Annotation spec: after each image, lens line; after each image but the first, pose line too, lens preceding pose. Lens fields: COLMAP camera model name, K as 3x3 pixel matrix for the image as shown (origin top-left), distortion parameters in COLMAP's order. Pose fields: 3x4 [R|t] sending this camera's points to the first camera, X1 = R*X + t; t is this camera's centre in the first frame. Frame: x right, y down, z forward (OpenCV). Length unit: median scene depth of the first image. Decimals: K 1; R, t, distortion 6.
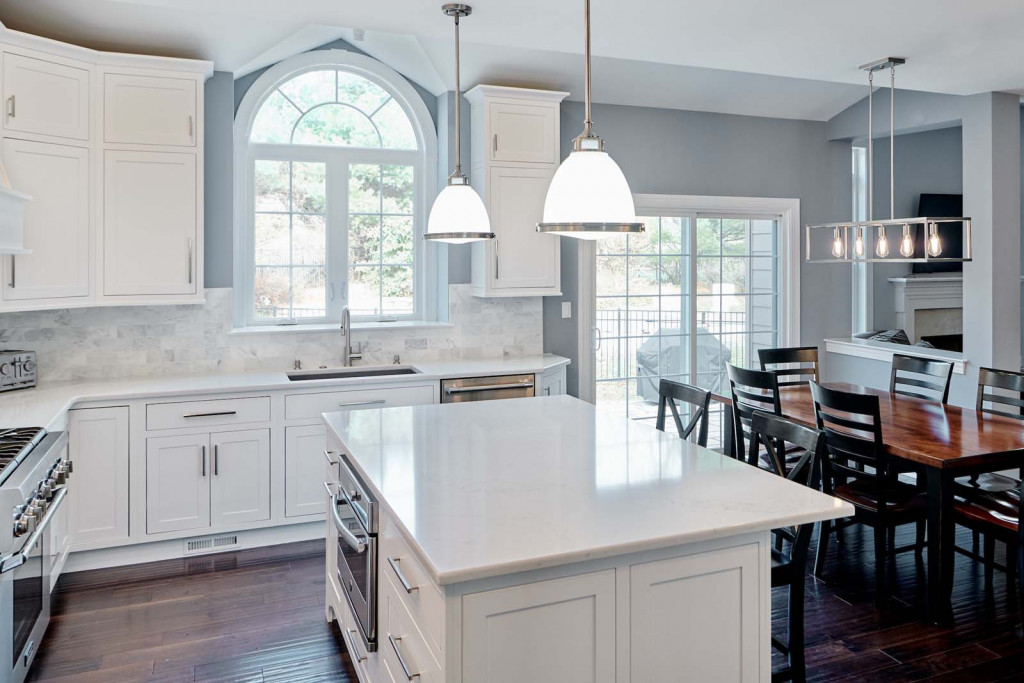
lens RADIAL K [[834.6, 0, 589.7], [0, 834.6, 253.3], [0, 0, 1]] dist [0.012058, -0.014233]
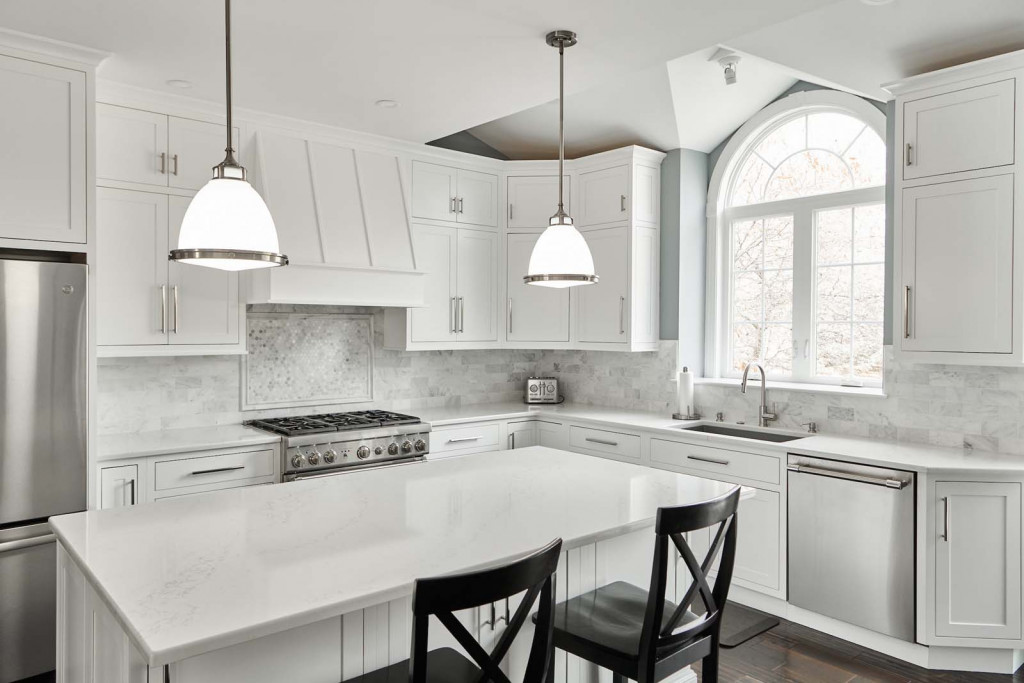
lens RADIAL K [[703.4, 0, 510.1], [0, 703.4, 335.4], [0, 0, 1]] dist [0.001771, -0.000810]
pose [[0.269360, 0.014601, -0.962929, 0.436630], [-0.003920, 0.999893, 0.014065, 0.023224], [0.963031, -0.000014, 0.269389, 0.545395]]
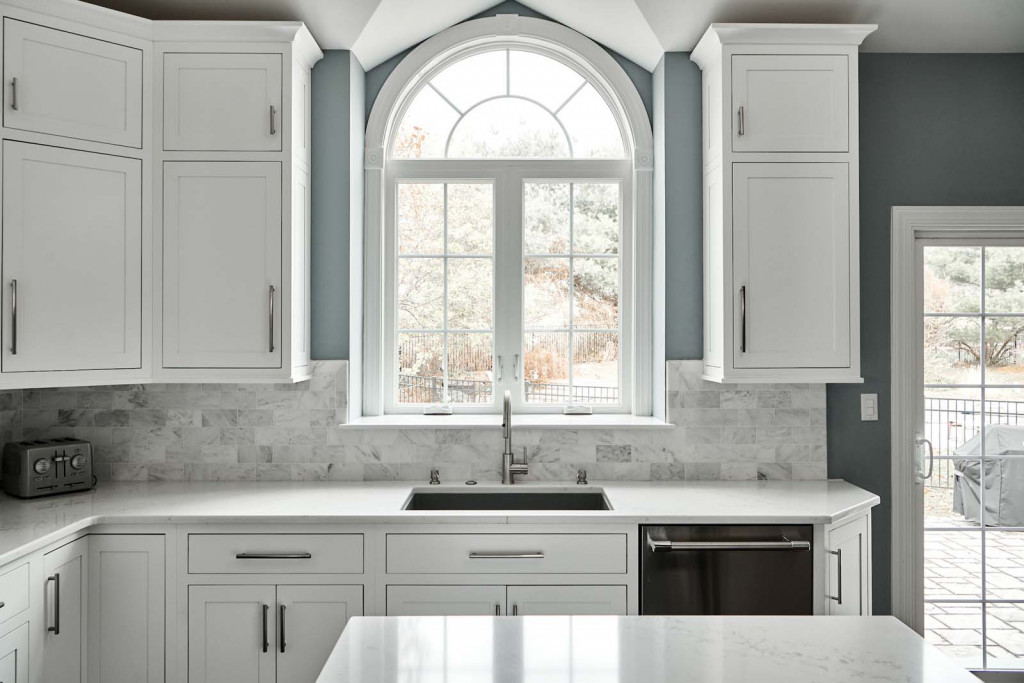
lens RADIAL K [[795.0, 0, 515.6], [0, 795.0, 328.2], [0, 0, 1]] dist [0.002806, -0.013577]
pose [[0.912802, -0.001004, -0.408401, -0.032528], [-0.000936, 0.999989, -0.004551, 0.018316], [0.408401, 0.004536, 0.912791, 0.470071]]
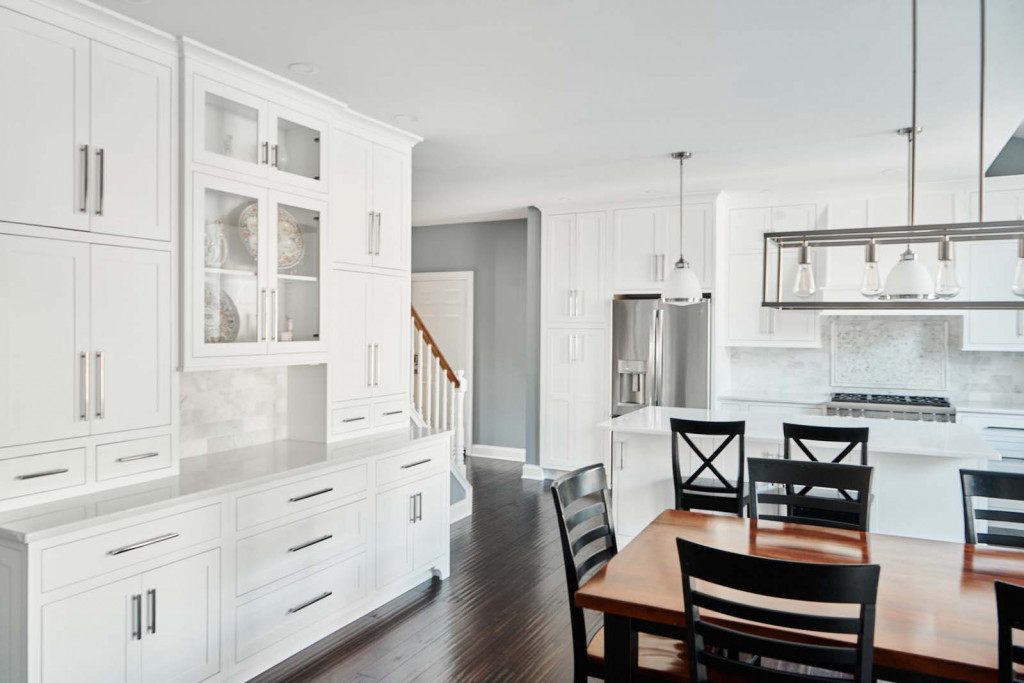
lens RADIAL K [[703.4, 0, 503.9], [0, 703.4, 329.5], [0, 0, 1]] dist [0.001771, -0.000810]
pose [[-0.792920, 0.000192, -0.609325, 0.789149], [-0.003661, 0.999980, 0.005079, 0.020419], [0.609314, 0.006258, -0.792904, 1.122068]]
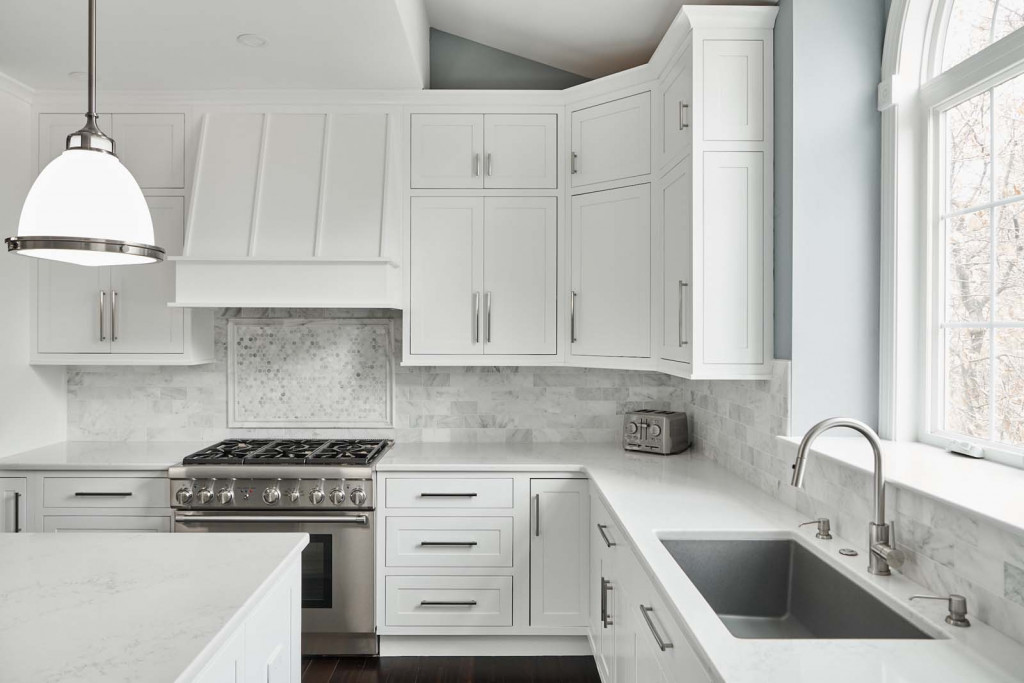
lens RADIAL K [[703.4, 0, 494.3], [0, 703.4, 326.4], [0, 0, 1]] dist [0.001771, -0.000810]
pose [[-0.417093, -0.004887, -0.908851, 0.100681], [-0.000960, 0.999987, -0.004937, 0.021156], [0.908863, -0.001186, -0.417092, 1.050144]]
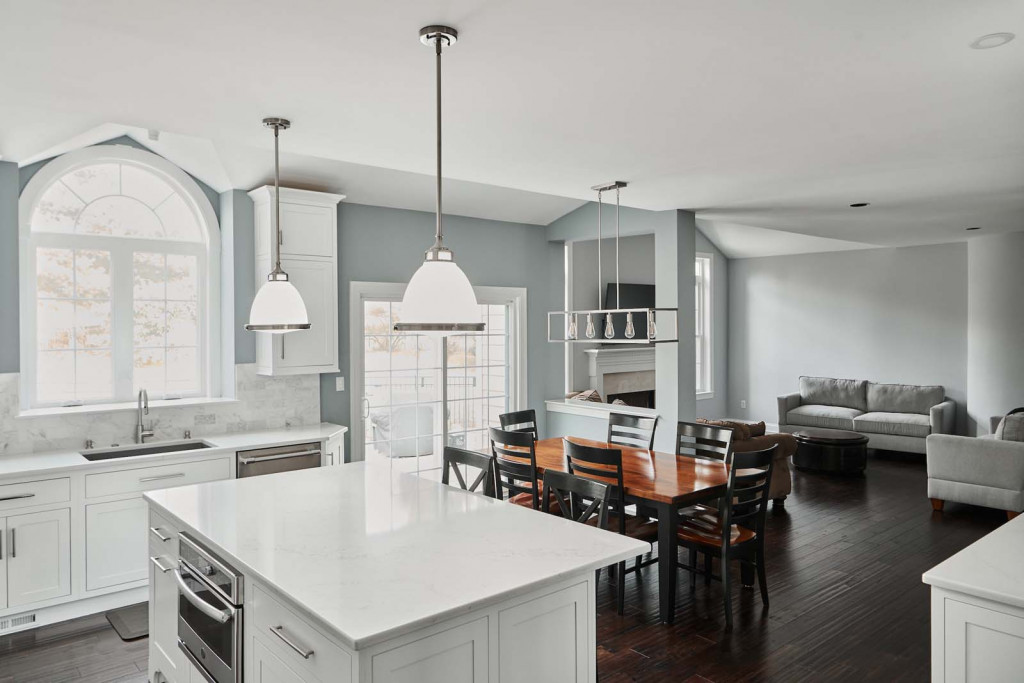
lens RADIAL K [[703.4, 0, 494.5], [0, 703.4, 329.4], [0, 0, 1]] dist [0.001771, -0.000810]
pose [[0.964902, -0.006004, 0.262542, -0.093702], [0.004102, 0.999961, 0.007792, -0.017000], [-0.262579, -0.006441, 0.964889, 0.013004]]
